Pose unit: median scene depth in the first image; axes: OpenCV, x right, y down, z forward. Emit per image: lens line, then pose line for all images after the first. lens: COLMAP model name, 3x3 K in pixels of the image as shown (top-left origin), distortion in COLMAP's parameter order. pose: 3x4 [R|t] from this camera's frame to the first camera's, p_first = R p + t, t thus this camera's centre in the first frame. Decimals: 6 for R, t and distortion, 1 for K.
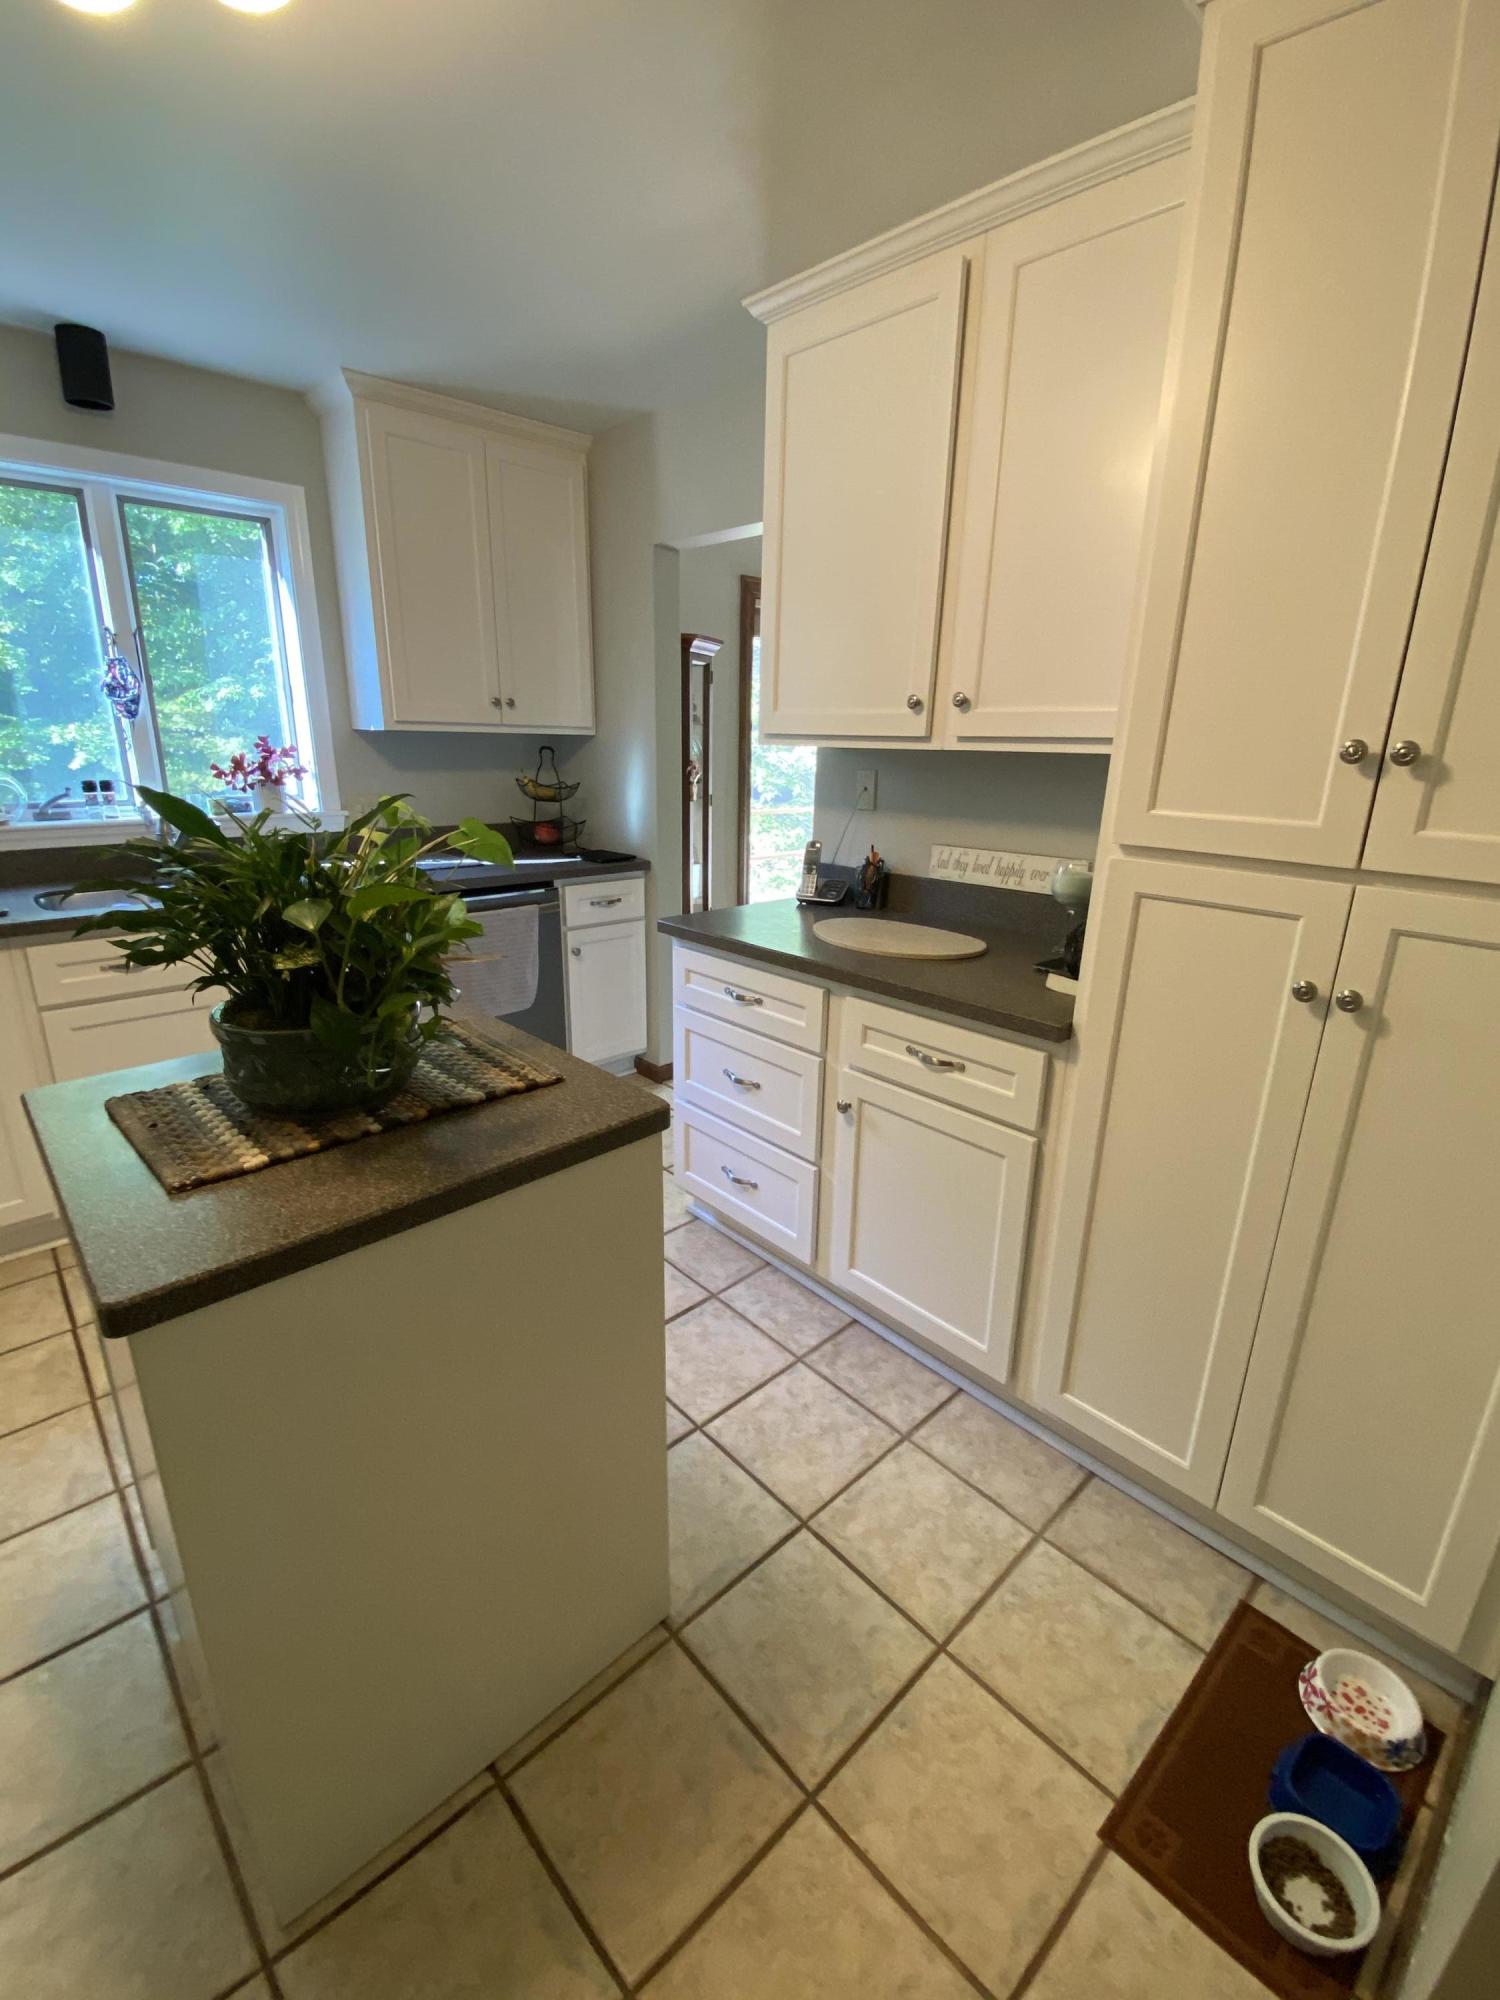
lens RADIAL K [[859.0, 0, 736.6], [0, 859.0, 1000.3], [0, 0, 1]] dist [0.047388, -0.038842]
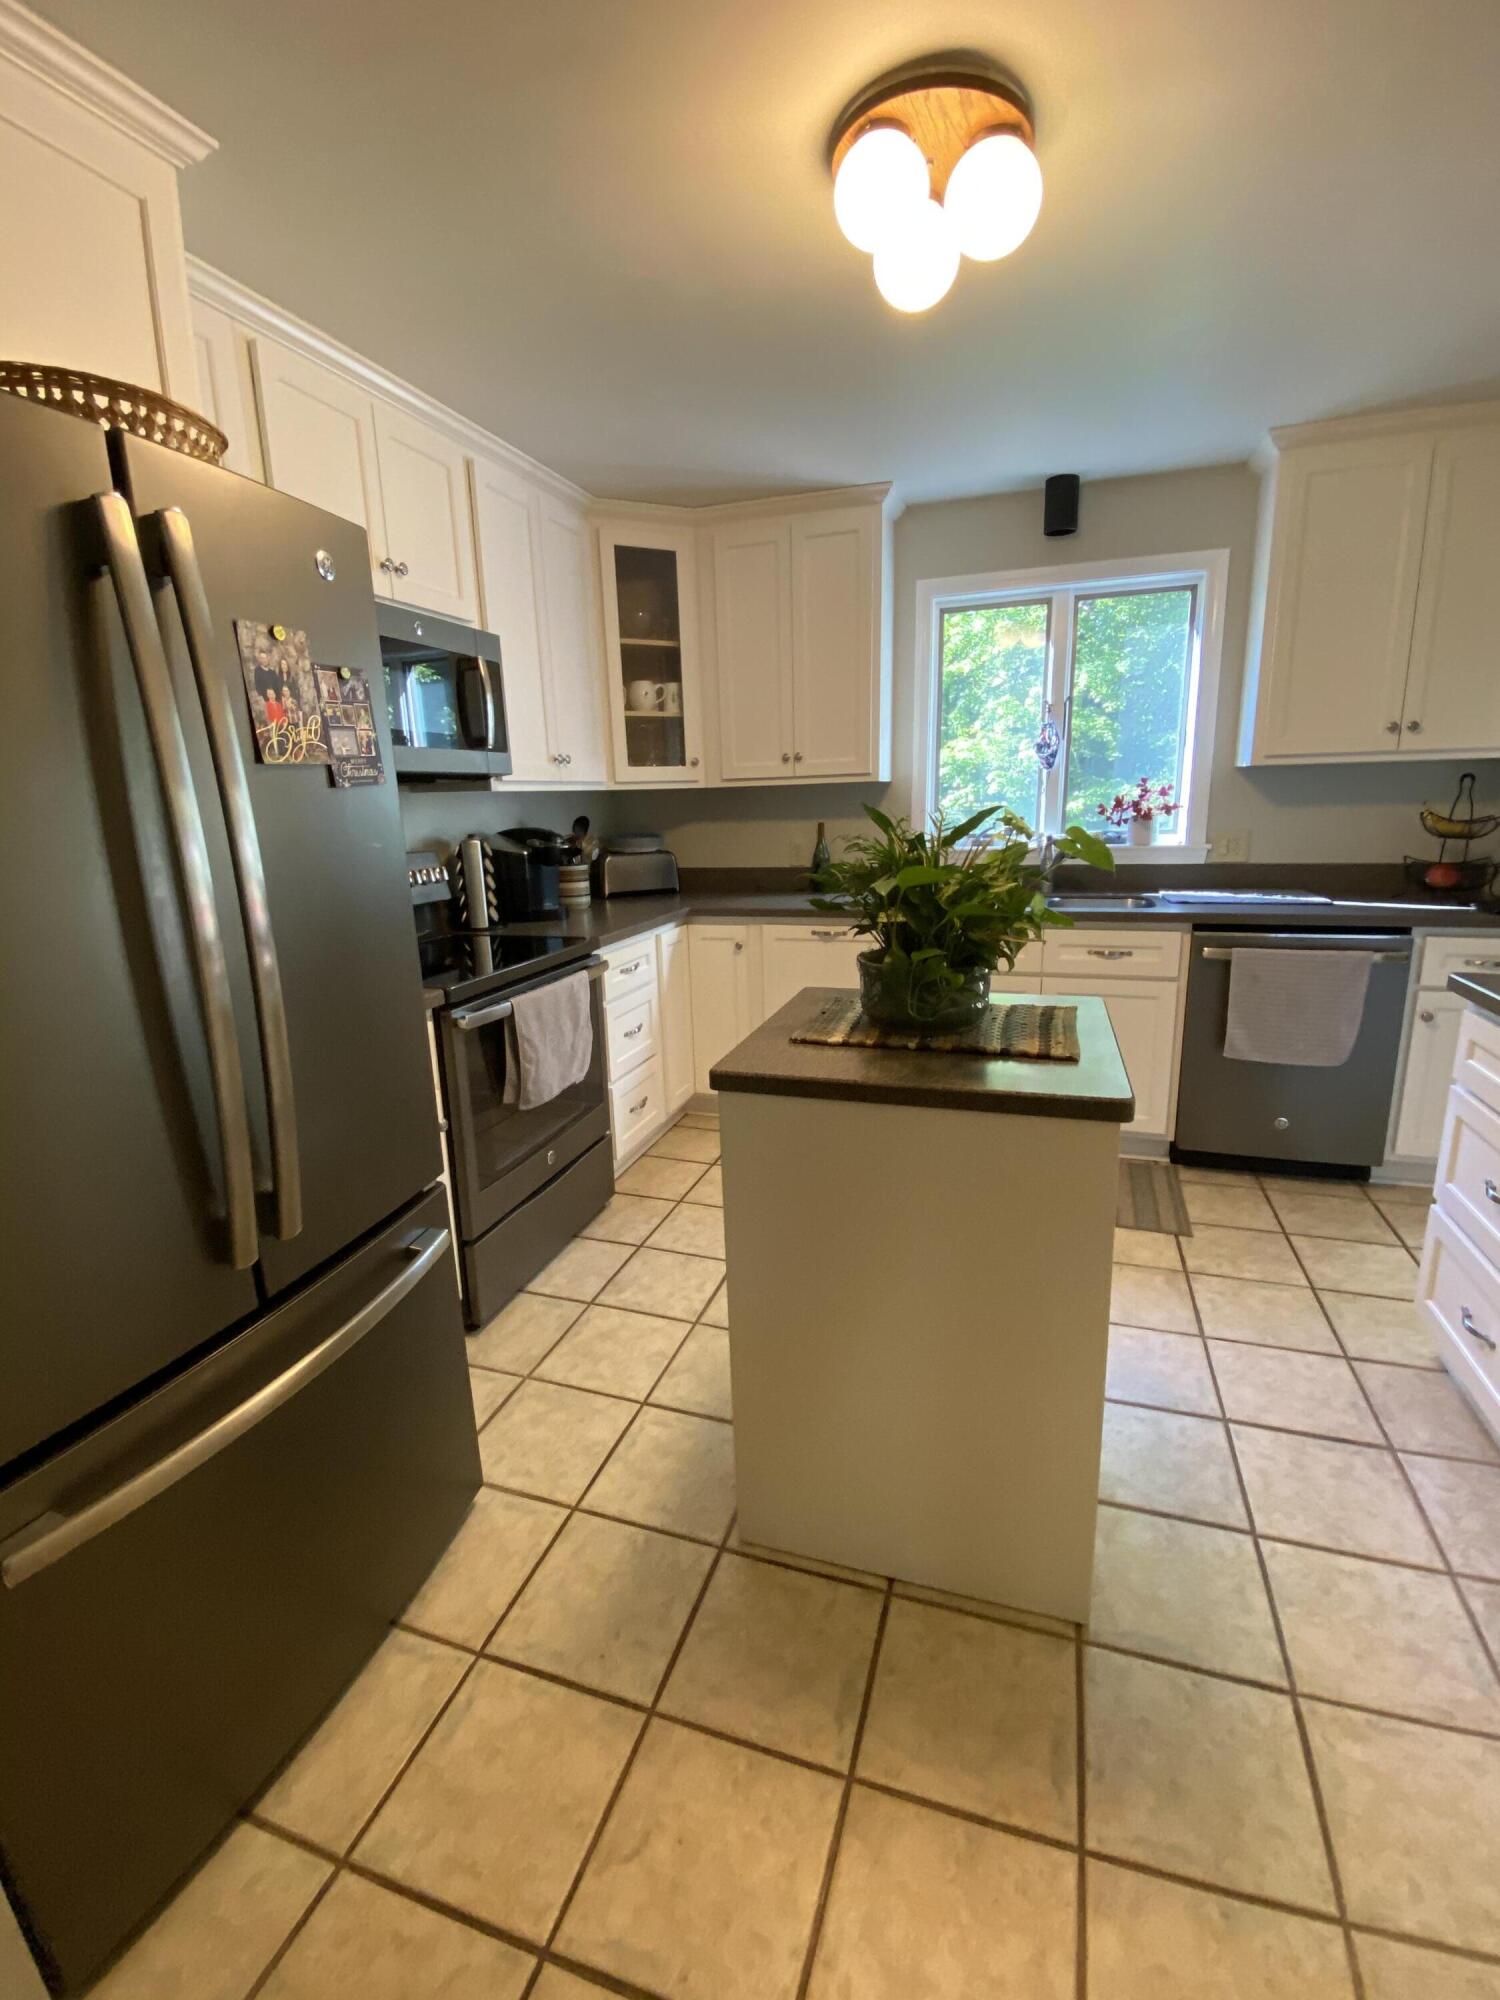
lens RADIAL K [[854.9, 0, 750.0], [0, 854.9, 1000.0], [0, 0, 1]] dist [0.019651, -0.013022]
pose [[0.487421, 0.176481, -0.855146, 0.273233], [-0.223715, 0.971912, 0.073065, 0.016845], [0.844021, 0.155696, 0.513212, 0.037056]]
